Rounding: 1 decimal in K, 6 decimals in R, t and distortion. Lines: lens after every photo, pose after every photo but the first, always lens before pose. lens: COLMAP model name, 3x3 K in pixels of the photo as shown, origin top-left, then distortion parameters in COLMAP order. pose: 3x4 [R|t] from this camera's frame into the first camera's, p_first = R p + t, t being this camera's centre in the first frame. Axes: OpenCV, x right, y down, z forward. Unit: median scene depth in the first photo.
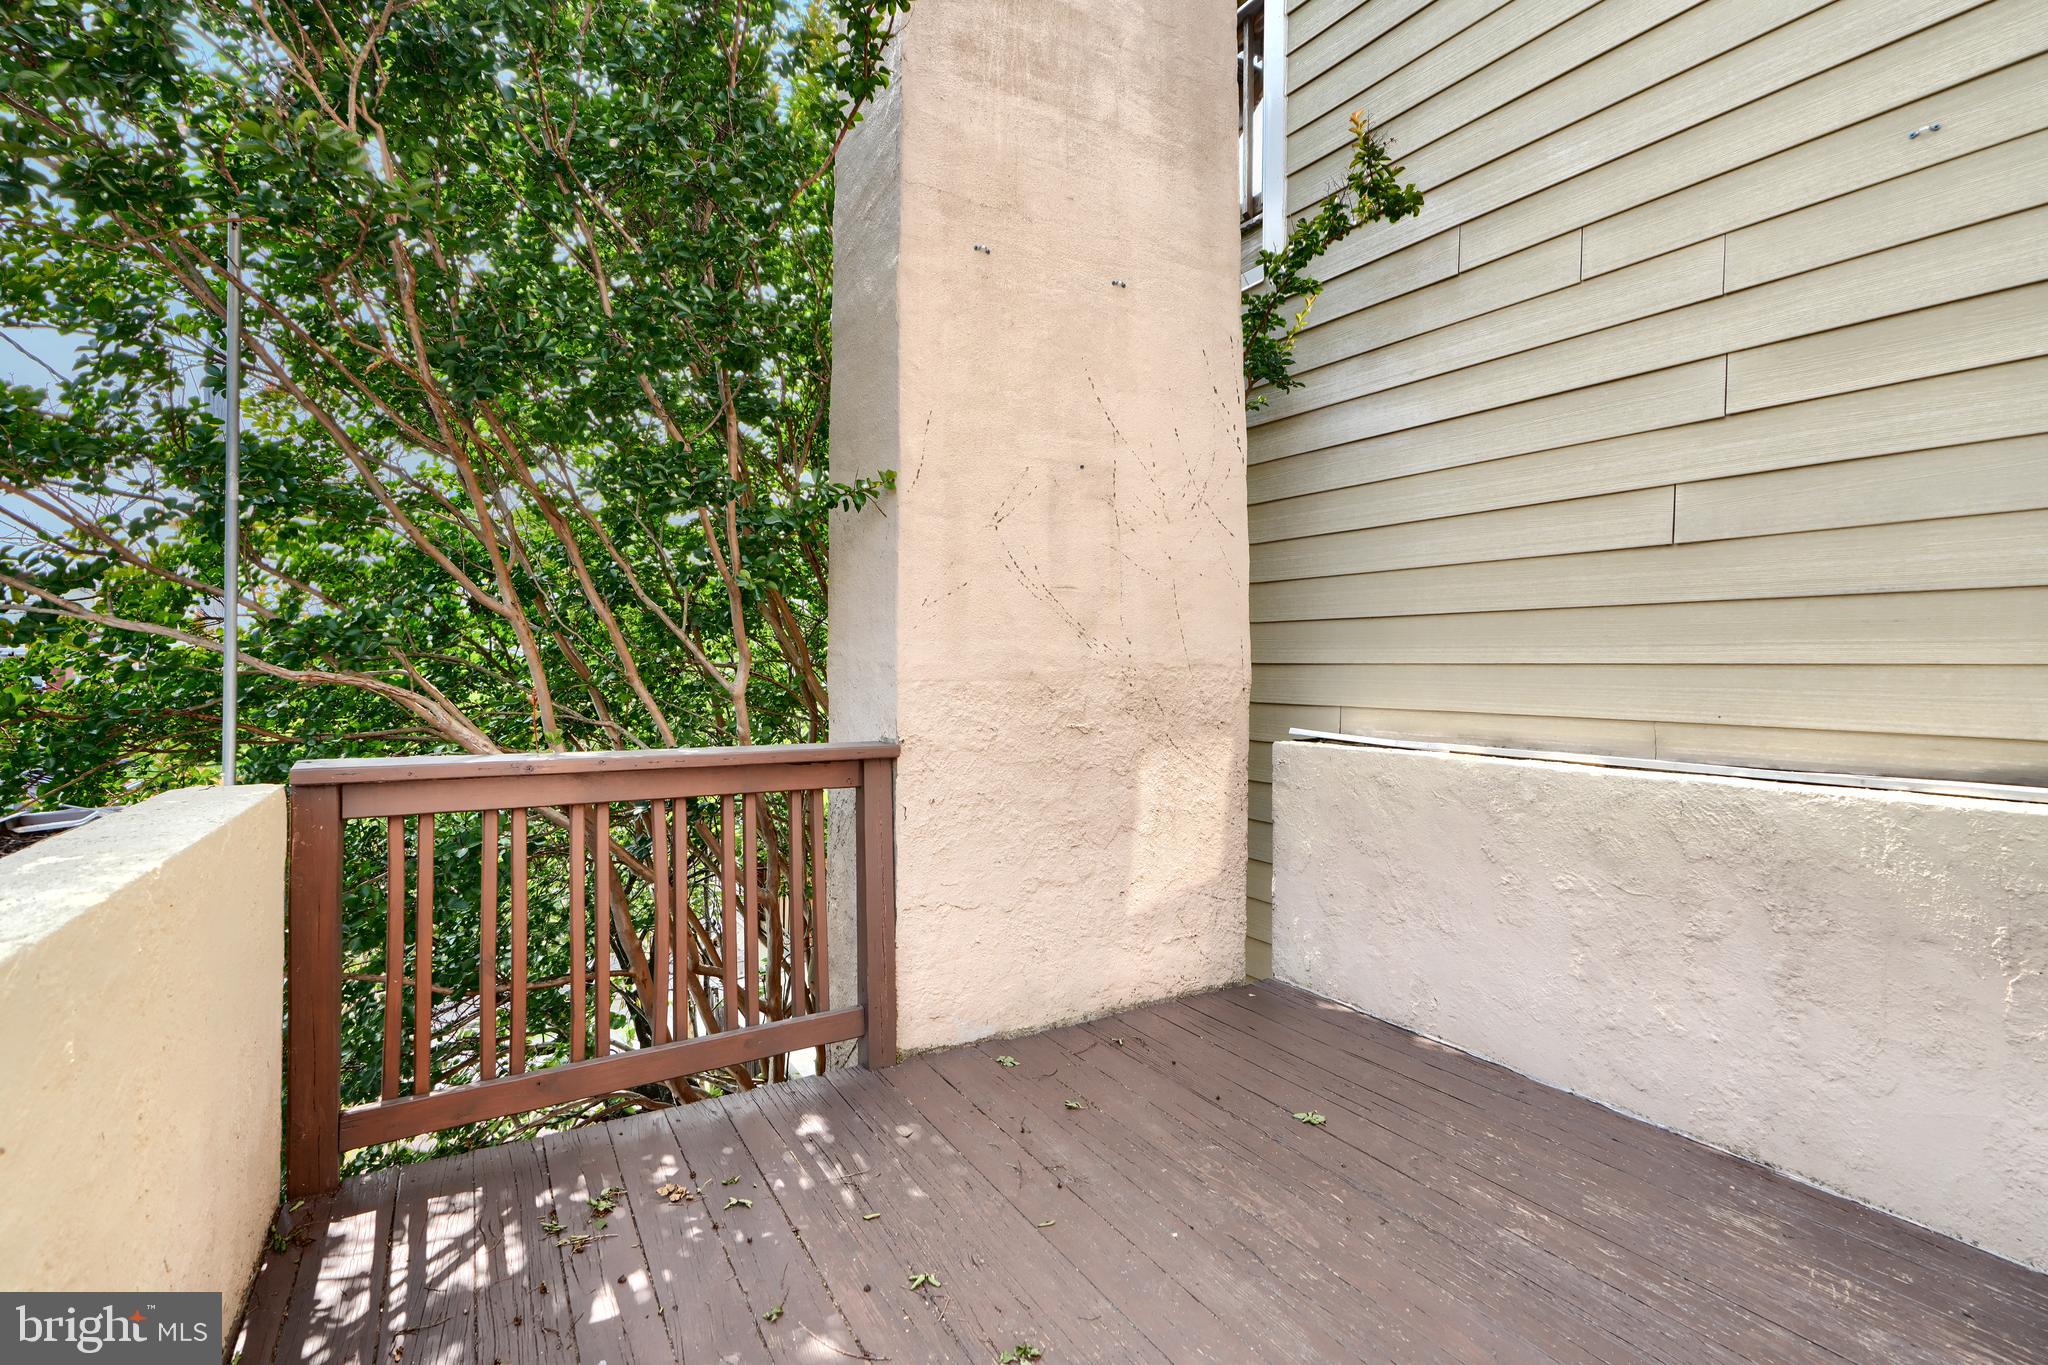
lens RADIAL K [[942.4, 0, 1037.6], [0, 942.4, 677.6], [0, 0, 1]] dist [-0.000507, 0.000438]
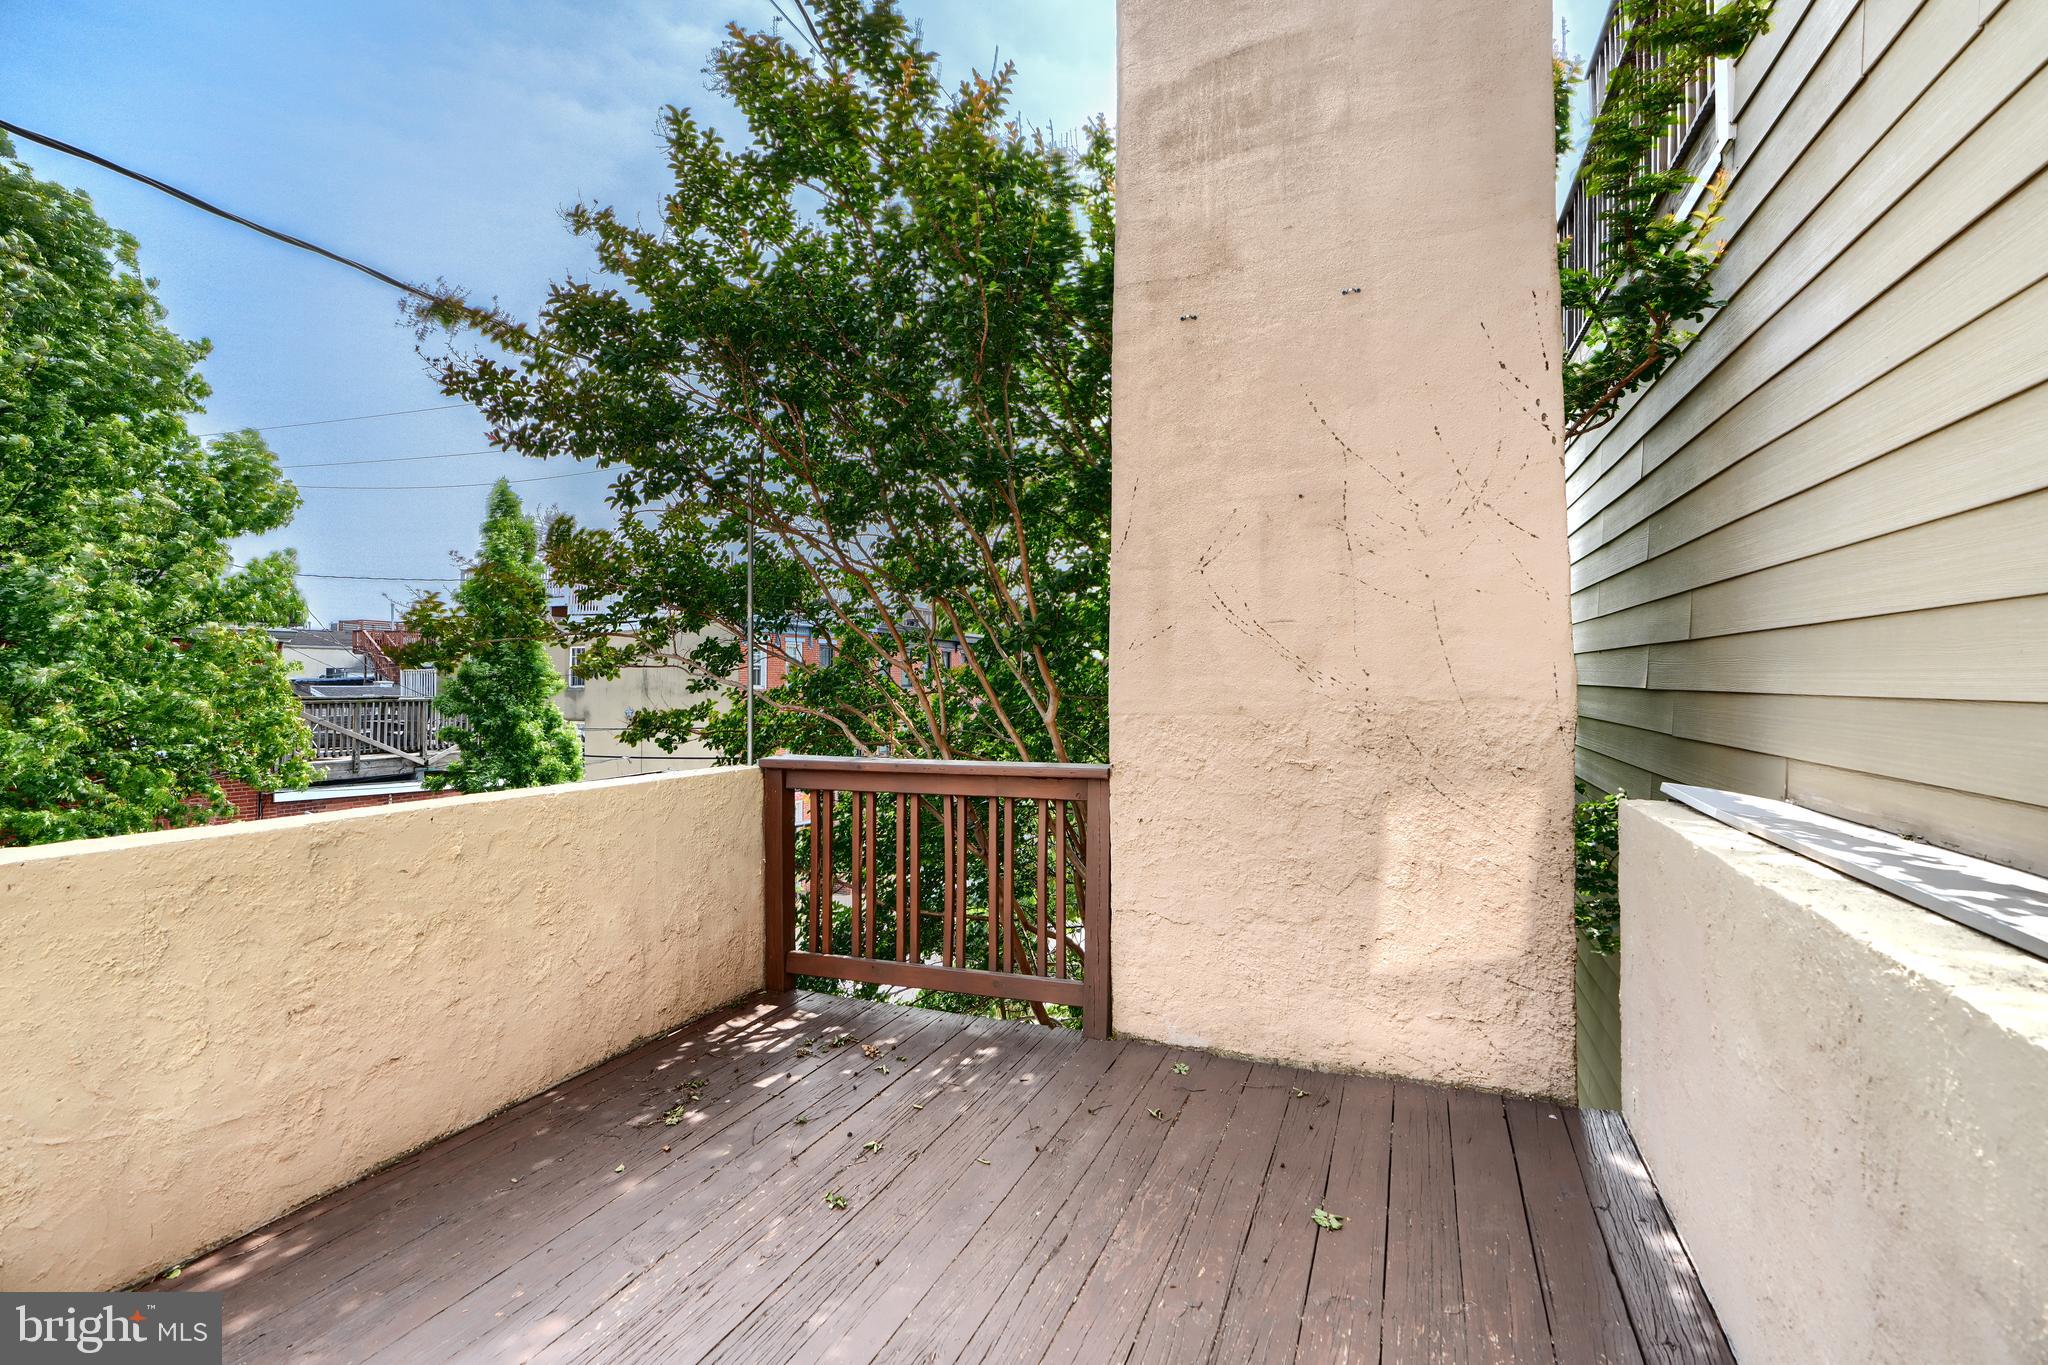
lens RADIAL K [[942.4, 0, 1045.1], [0, 942.4, 684.3], [0, 0, 1]] dist [-0.000507, 0.000438]
pose [[0.599770, -0.009259, -0.800119, 0.679752], [0.001553, 0.999945, -0.010408, -0.019774], [0.800171, 0.005000, 0.599751, 0.208831]]
